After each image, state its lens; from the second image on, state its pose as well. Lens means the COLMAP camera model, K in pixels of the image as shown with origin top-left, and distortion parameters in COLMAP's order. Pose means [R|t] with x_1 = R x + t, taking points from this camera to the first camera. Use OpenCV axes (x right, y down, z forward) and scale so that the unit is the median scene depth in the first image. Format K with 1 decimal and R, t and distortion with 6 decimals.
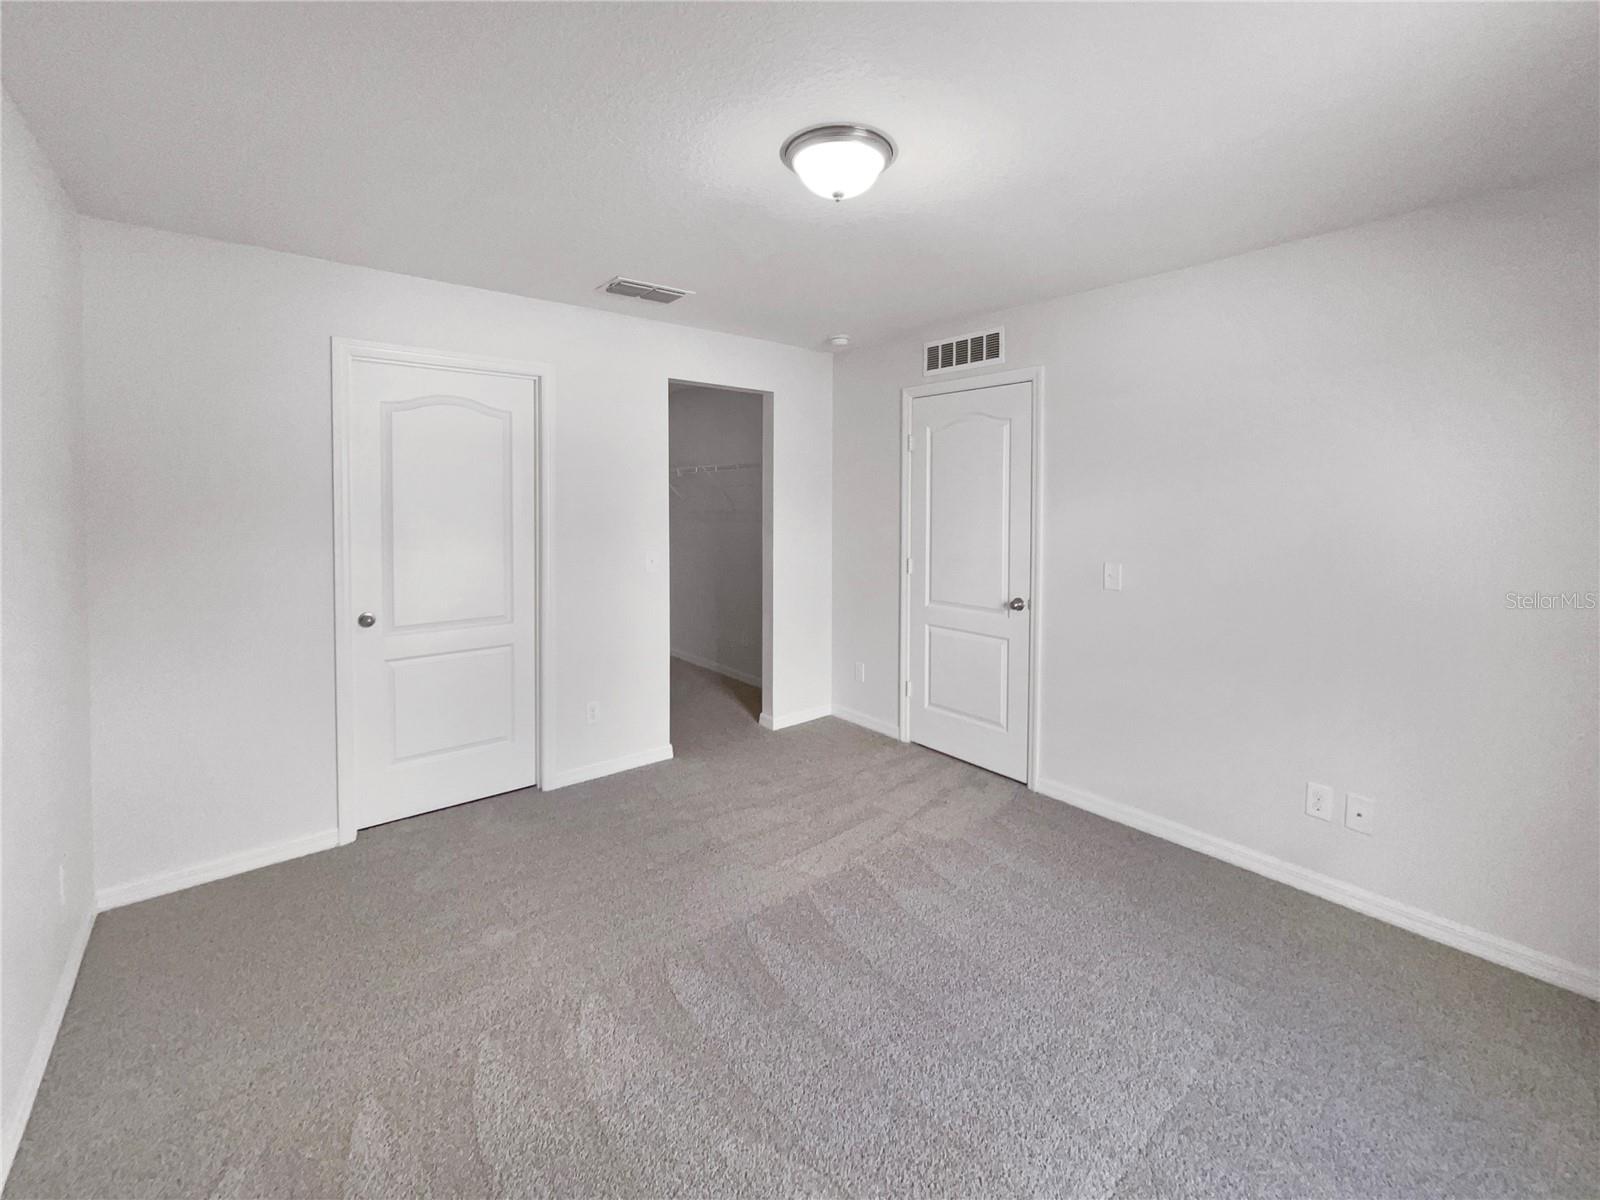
lens RADIAL K [[676.4, 0, 807.3], [0, 676.4, 593.7], [0, 0, 1]] dist [-0.000395, 0.000101]
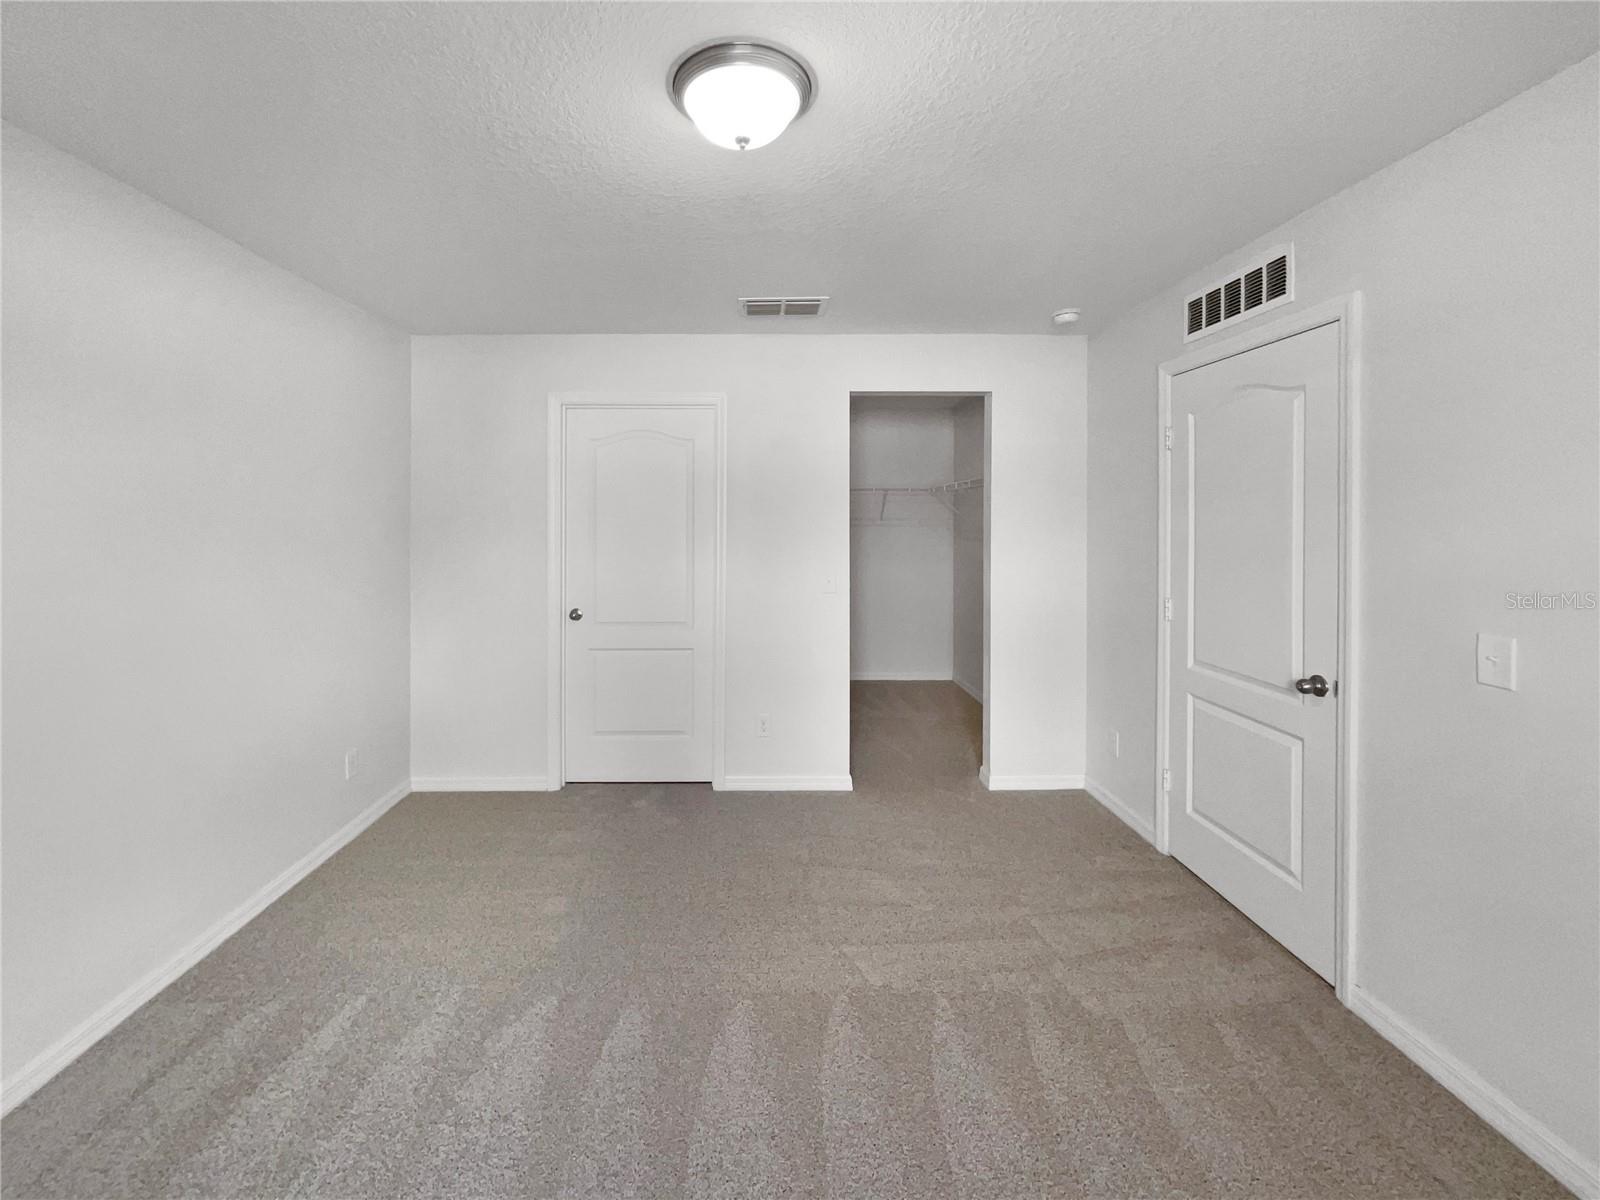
lens RADIAL K [[652.5, 0, 797.5], [0, 652.5, 582.3], [0, 0, 1]] dist [-0.013460, 0.010692]
pose [[0.773425, 0.057953, -0.631233, 0.315262], [-0.084370, 0.996363, -0.011899, -0.031179], [0.628248, 0.062460, 0.775502, 0.242402]]
